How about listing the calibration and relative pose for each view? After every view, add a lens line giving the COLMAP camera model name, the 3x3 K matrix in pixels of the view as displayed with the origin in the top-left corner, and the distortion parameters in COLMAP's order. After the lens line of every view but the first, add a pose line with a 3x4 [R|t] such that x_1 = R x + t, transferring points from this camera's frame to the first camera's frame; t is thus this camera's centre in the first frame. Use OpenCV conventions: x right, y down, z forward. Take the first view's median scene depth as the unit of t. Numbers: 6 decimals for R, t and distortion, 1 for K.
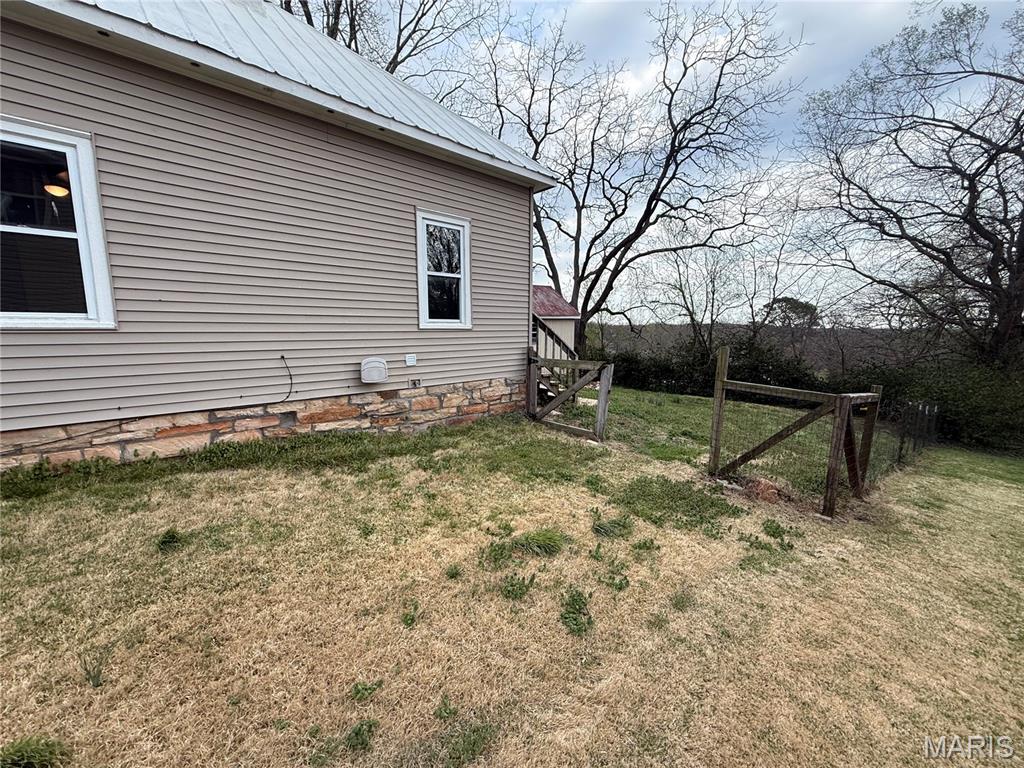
lens RADIAL K [[407.2, 0, 511.7], [0, 407.2, 384.2], [0, 0, 1]] dist [0.000143, -0.000016]
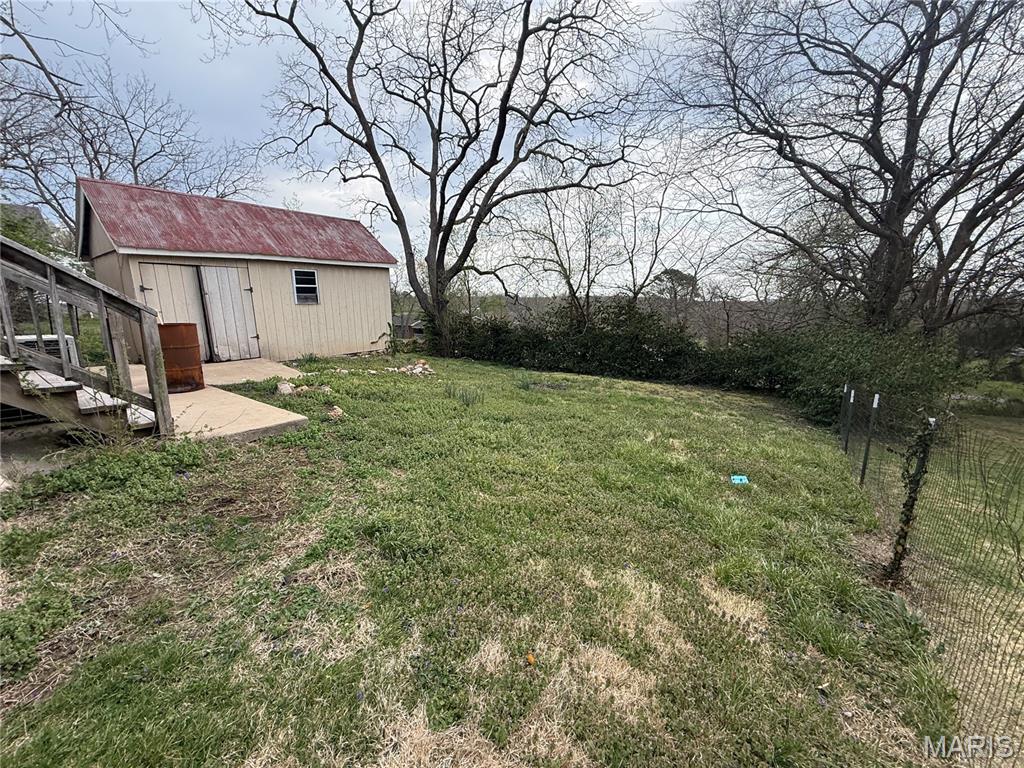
lens RADIAL K [[407.2, 0, 512.6], [0, 407.2, 389.2], [0, 0, 1]] dist [0.000143, -0.000016]
pose [[0.975443, -0.042668, 0.216082, 0.556535], [0.025708, 0.996406, 0.080705, -0.024718], [-0.218749, -0.073169, 0.973034, 0.773856]]
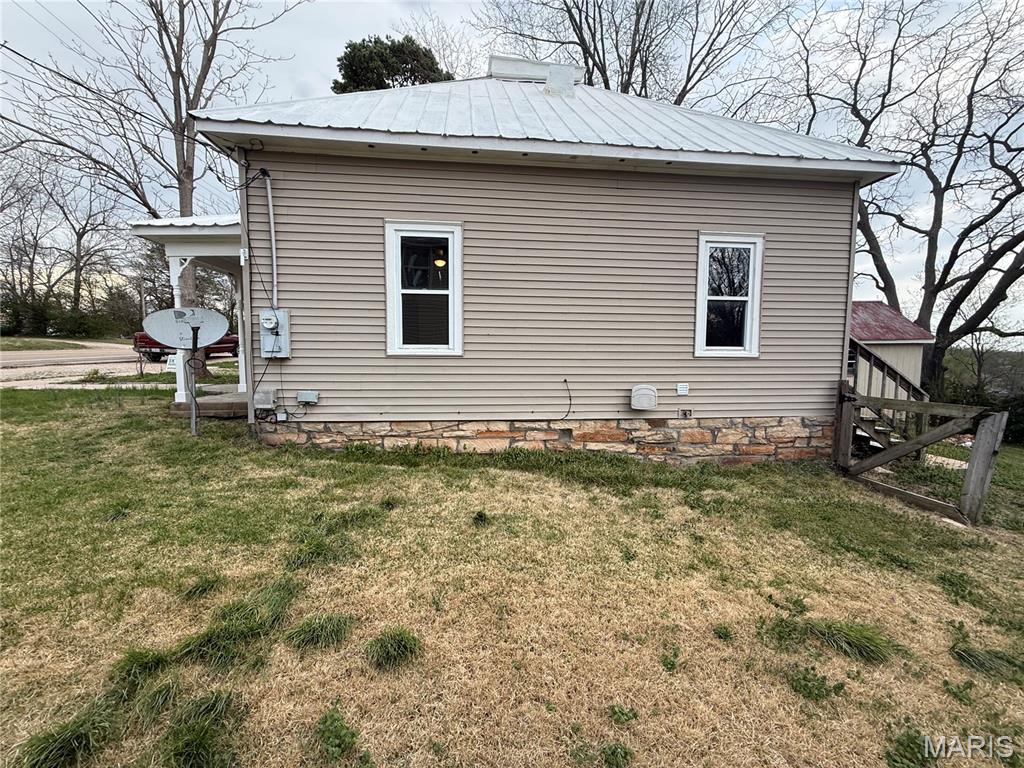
lens RADIAL K [[407.2, 0, 508.4], [0, 407.2, 383.8], [0, 0, 1]] dist [0.000143, -0.000016]
pose [[0.802207, 0.046438, -0.595237, -0.007058], [-0.085230, 0.995667, -0.037188, -0.001234], [0.590931, 0.080564, 0.802689, -0.013445]]
